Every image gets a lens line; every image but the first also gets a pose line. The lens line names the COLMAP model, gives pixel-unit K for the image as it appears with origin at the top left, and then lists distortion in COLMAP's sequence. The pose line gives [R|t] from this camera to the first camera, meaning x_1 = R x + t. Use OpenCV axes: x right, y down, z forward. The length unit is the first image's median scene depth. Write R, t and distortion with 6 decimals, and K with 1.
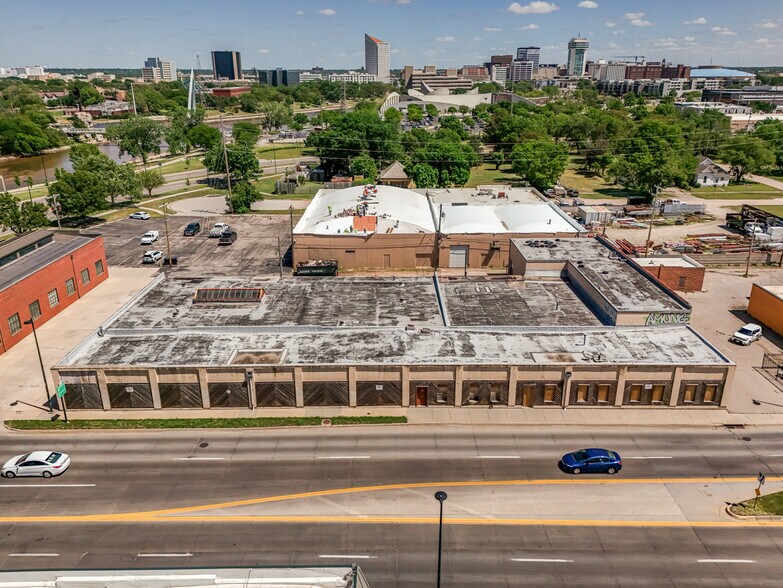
lens RADIAL K [[585.8, 0, 391.5], [0, 585.8, 294.0], [0, 0, 1]] dist [0.086403, -0.087717]
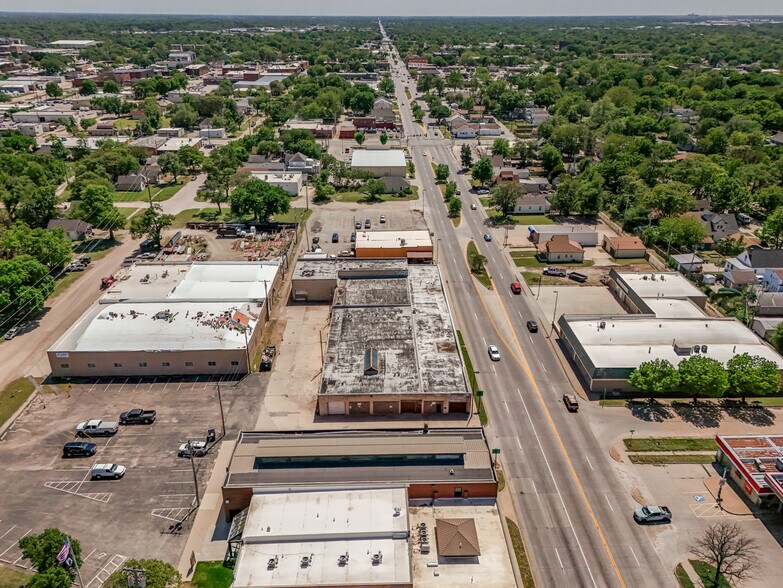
lens RADIAL K [[601.0, 0, 391.5], [0, 601.0, 294.0], [0, 0, 1]] dist [0.075563, -0.067790]
pose [[-0.020462, -0.414984, 0.909599, -2.114063], [0.350956, 0.848913, 0.395192, -0.978886], [-0.936168, 0.327315, 0.128270, 0.826828]]
